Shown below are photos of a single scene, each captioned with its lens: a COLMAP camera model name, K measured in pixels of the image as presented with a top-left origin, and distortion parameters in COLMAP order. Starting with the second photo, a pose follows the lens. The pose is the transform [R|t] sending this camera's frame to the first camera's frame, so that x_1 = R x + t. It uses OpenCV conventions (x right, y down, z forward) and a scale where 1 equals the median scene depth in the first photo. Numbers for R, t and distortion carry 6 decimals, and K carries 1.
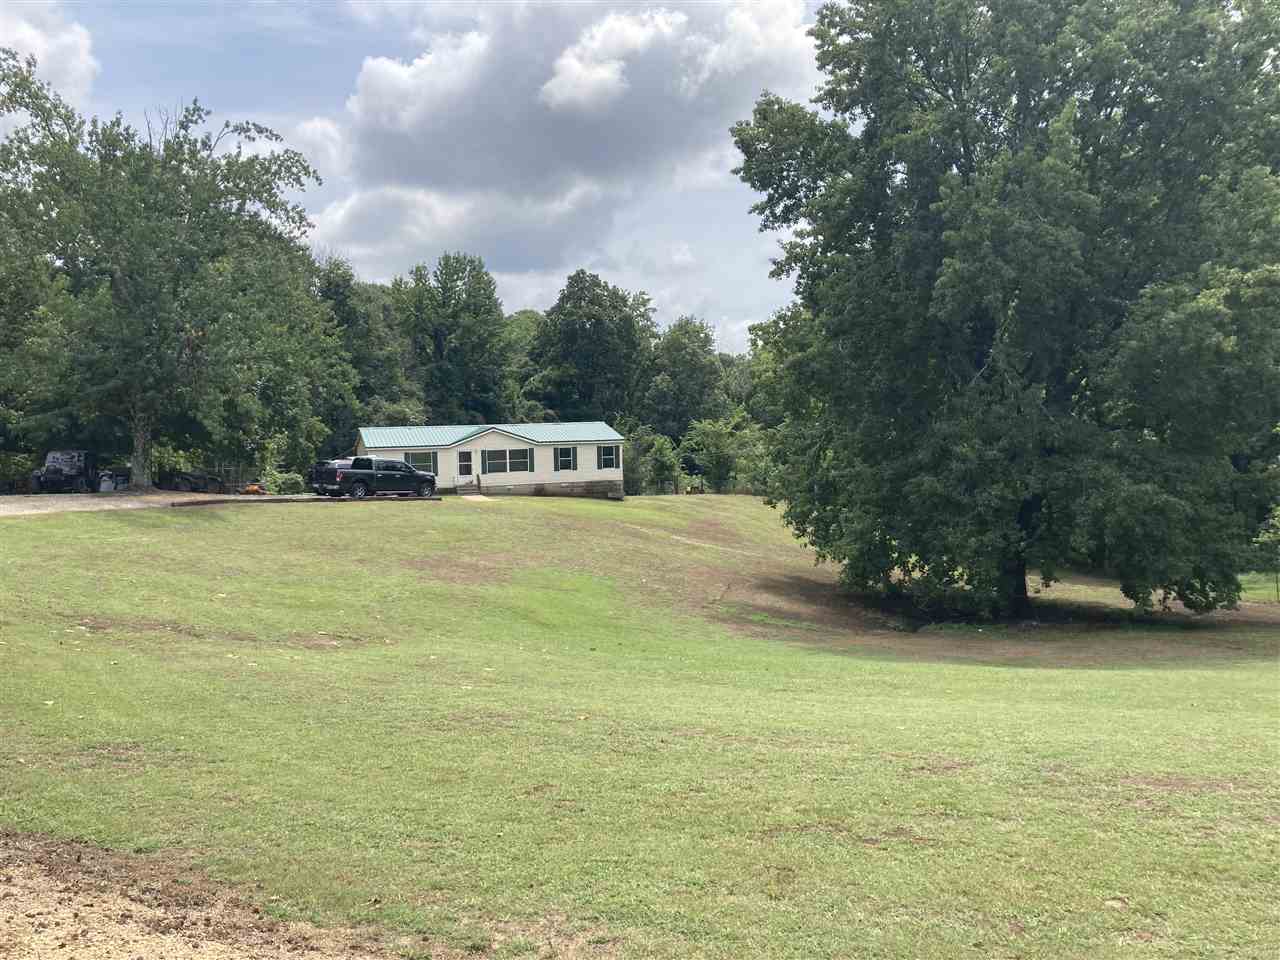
lens RADIAL K [[1023.5, 0, 646.3], [0, 1023.5, 476.2], [0, 0, 1]] dist [0.078762, -0.000545]
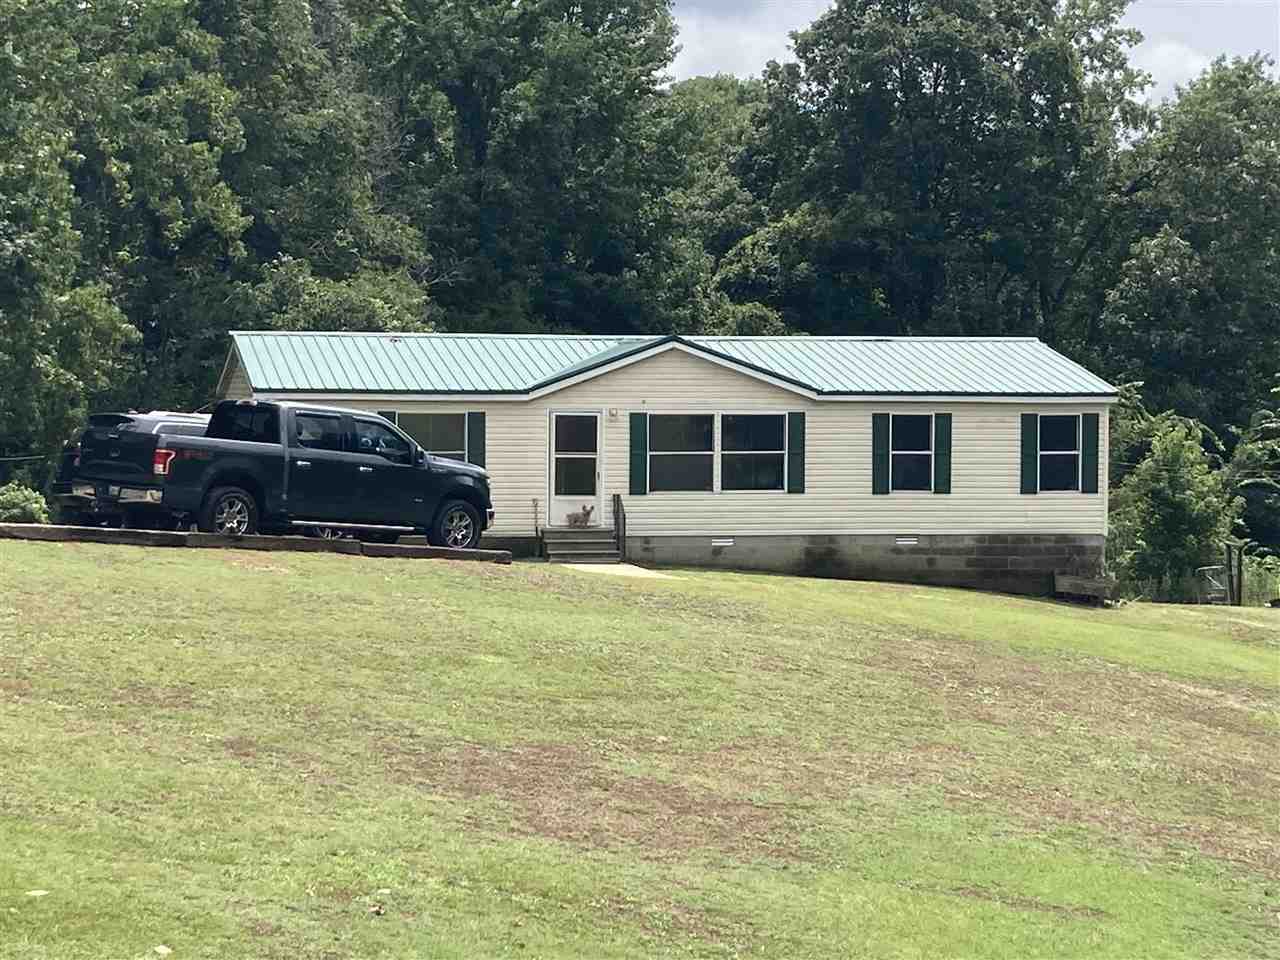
lens RADIAL K [[3017.1, 0, 637.5], [0, 3017.1, 479.7], [0, 0, 1]] dist [0.335831, 0.000000]
pose [[0.990590, 0.032082, -0.133052, -0.041616], [-0.035974, 0.998989, -0.026949, 0.016642], [0.132053, 0.031482, 0.990743, 0.136394]]
